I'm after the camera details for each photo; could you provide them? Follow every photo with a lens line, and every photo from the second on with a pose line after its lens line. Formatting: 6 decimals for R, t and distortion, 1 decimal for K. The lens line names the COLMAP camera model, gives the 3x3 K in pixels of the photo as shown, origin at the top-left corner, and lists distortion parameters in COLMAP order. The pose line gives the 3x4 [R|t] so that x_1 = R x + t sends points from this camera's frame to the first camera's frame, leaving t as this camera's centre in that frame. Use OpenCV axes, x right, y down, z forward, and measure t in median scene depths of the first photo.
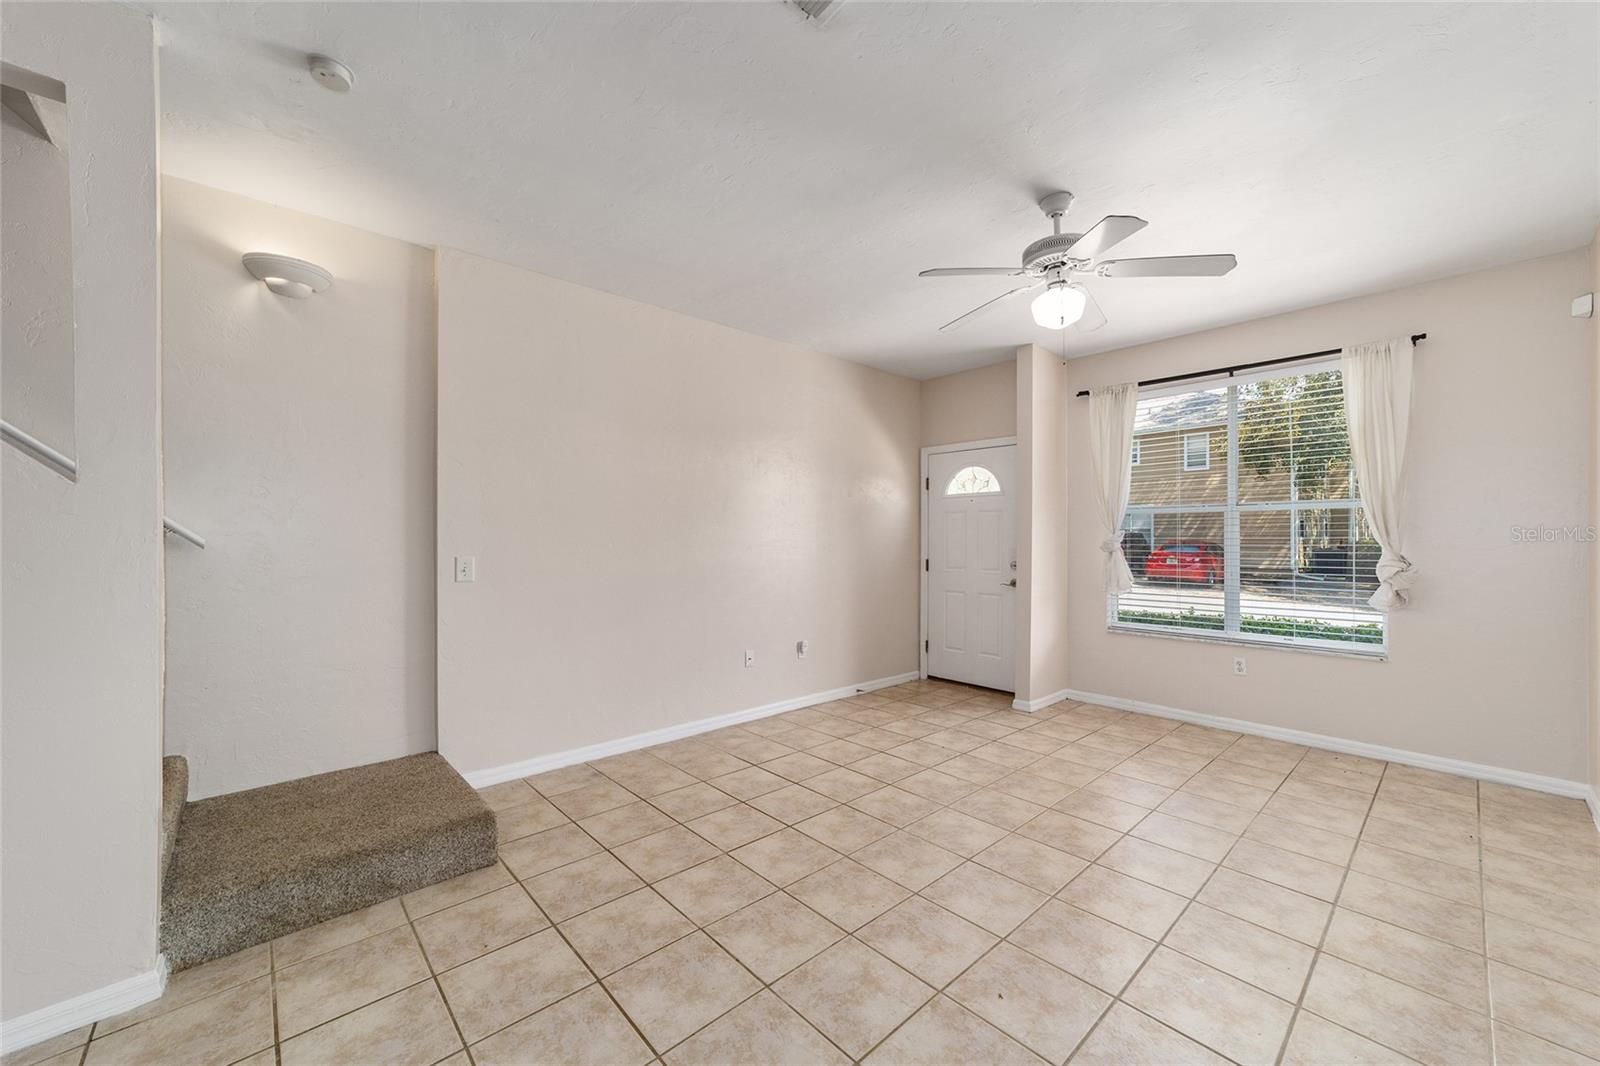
lens RADIAL K [[615.4, 0, 801.6], [0, 615.4, 520.4], [0, 0, 1]] dist [-0.003565, 0.003436]
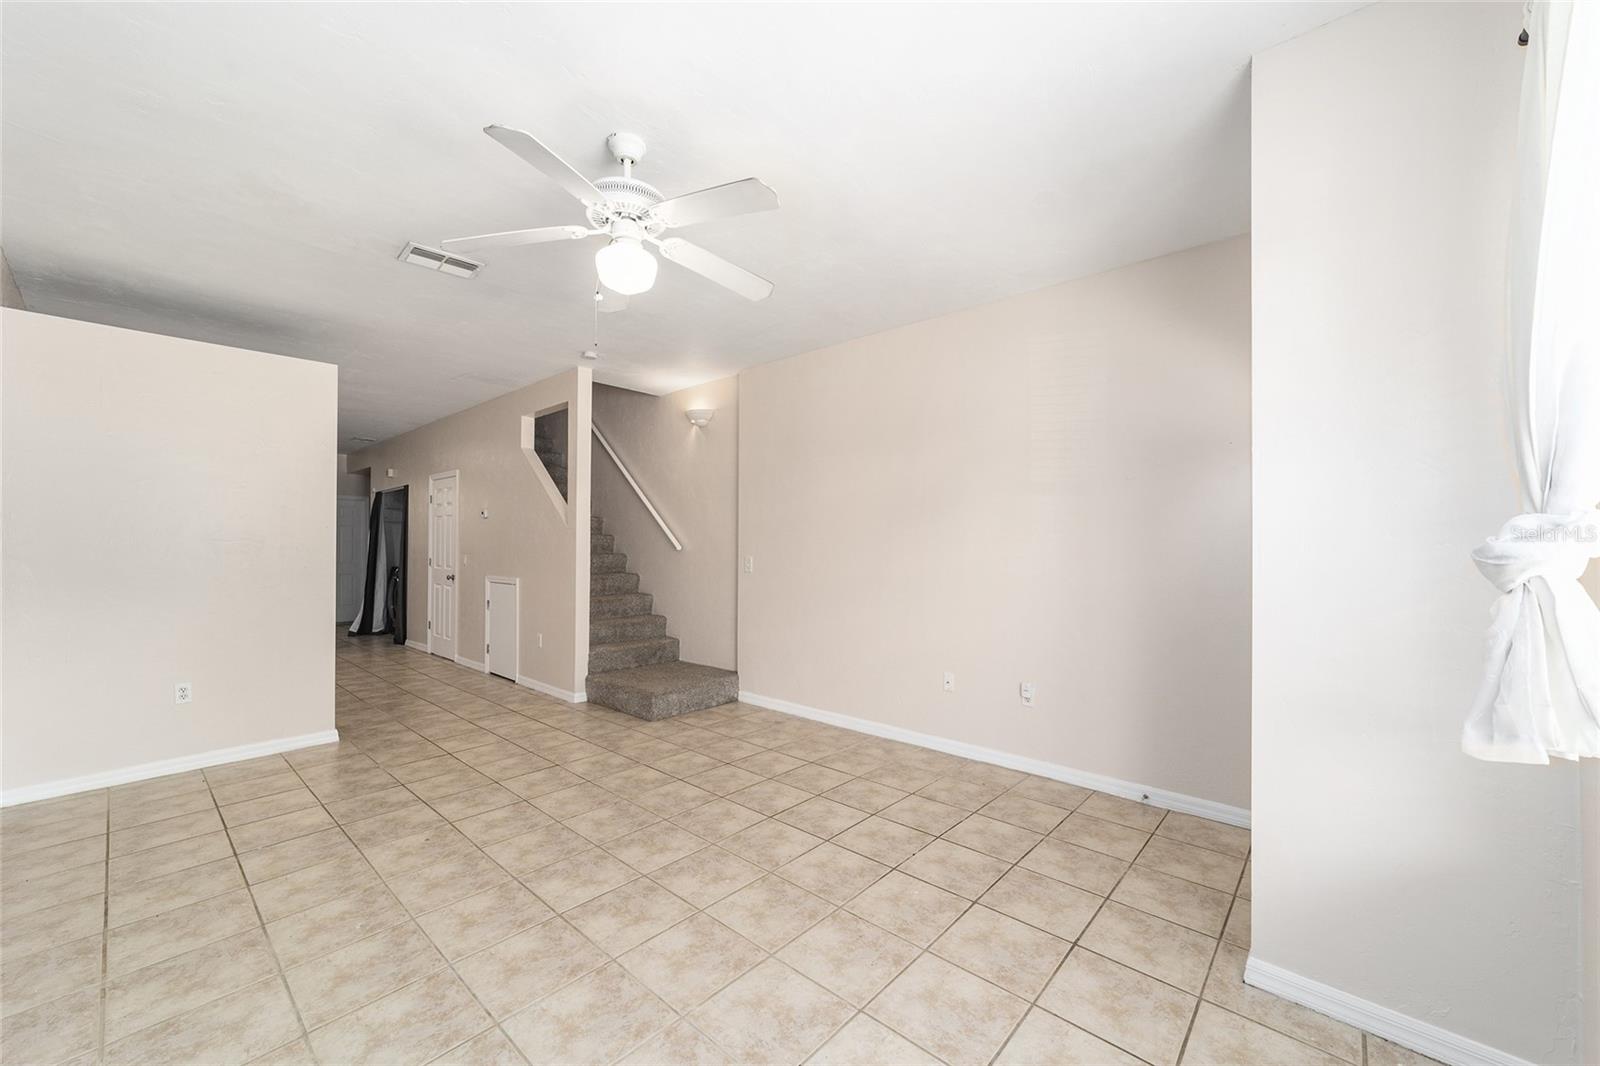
lens RADIAL K [[615.4, 0, 798.4], [0, 615.4, 540.9], [0, 0, 1]] dist [-0.003565, 0.003436]
pose [[0.093820, -0.012662, -0.995509, 0.958415], [0.027744, 0.999564, -0.010099, 0.032228], [0.995203, -0.026672, 0.094130, 0.883035]]
